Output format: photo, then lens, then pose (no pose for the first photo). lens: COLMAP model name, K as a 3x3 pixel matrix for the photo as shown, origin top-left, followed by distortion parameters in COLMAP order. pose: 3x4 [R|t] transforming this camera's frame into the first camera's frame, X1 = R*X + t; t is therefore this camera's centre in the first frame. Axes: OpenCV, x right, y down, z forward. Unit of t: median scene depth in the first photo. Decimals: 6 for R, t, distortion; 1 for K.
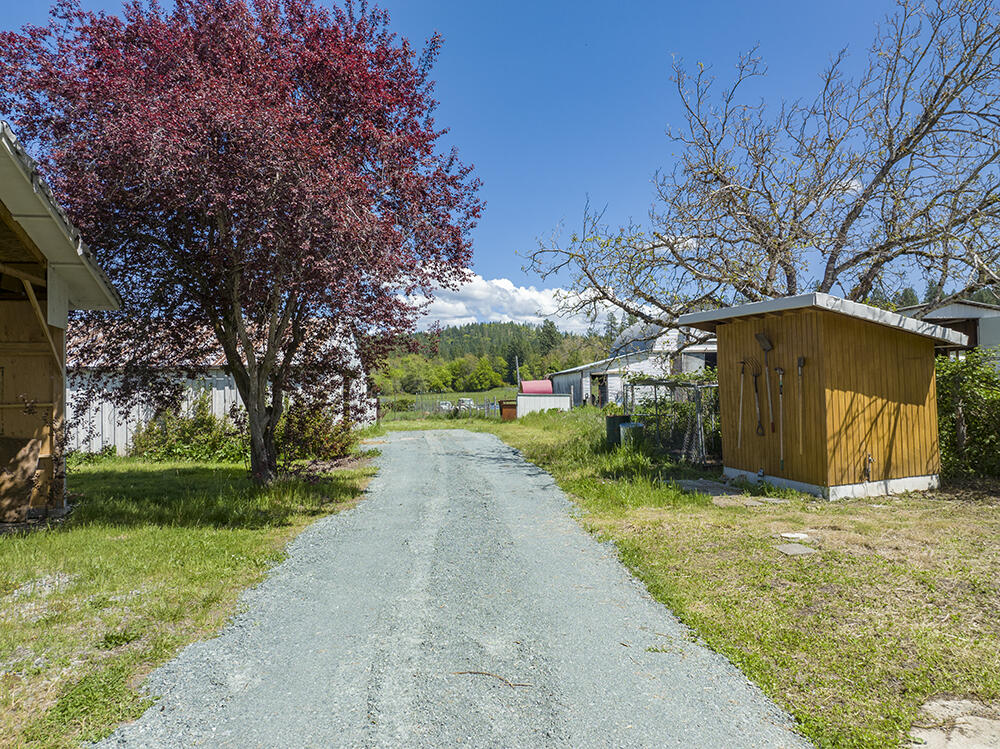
lens RADIAL K [[707.4, 0, 500.0], [0, 707.4, 374.5], [0, 0, 1]] dist [-0.021421, -0.001349]
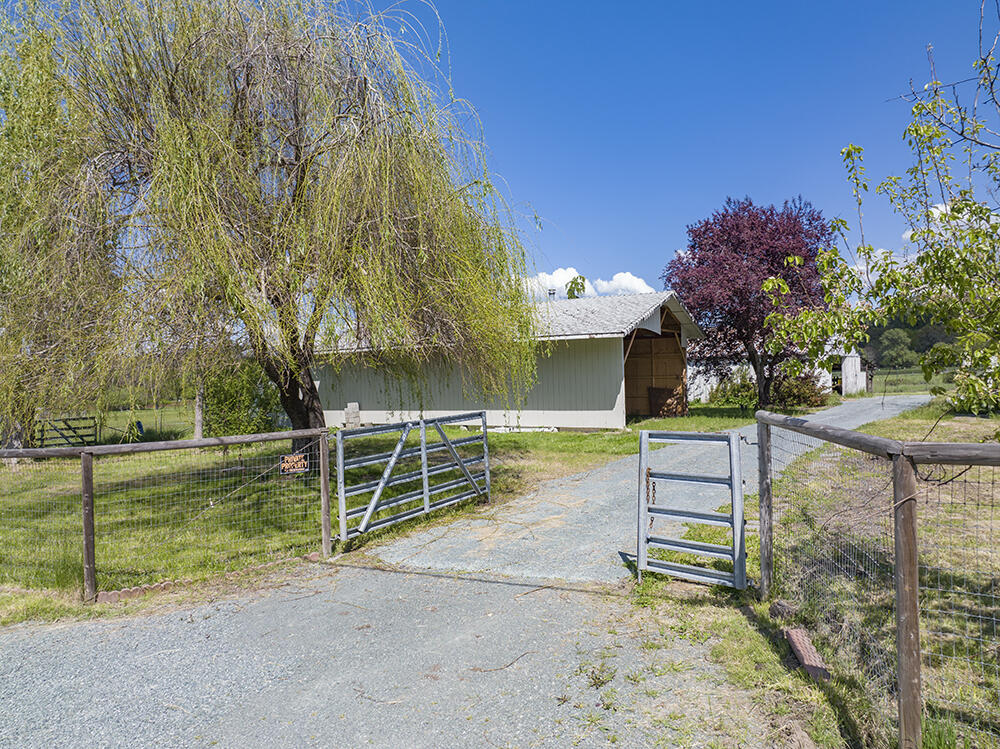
lens RADIAL K [[707.4, 0, 500.0], [0, 707.4, 374.5], [0, 0, 1]] dist [-0.021421, -0.001349]
pose [[0.727171, -0.006018, -0.686430, 0.265537], [0.032292, 0.999154, 0.025448, -0.020650], [0.685697, -0.040671, 0.726750, -0.543627]]
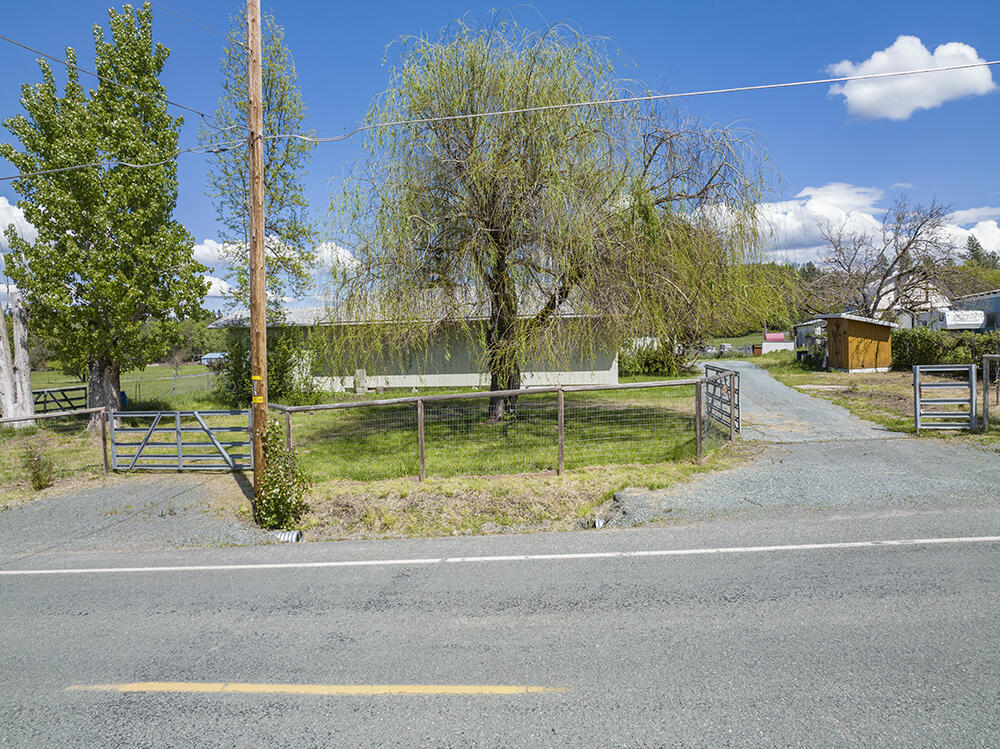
lens RADIAL K [[707.4, 0, 500.0], [0, 707.4, 374.5], [0, 0, 1]] dist [-0.021421, -0.001349]
pose [[0.938070, 0.007560, -0.346362, 0.021339], [0.018828, 0.997172, 0.072759, -0.031657], [0.345933, -0.074774, 0.935275, -0.941842]]
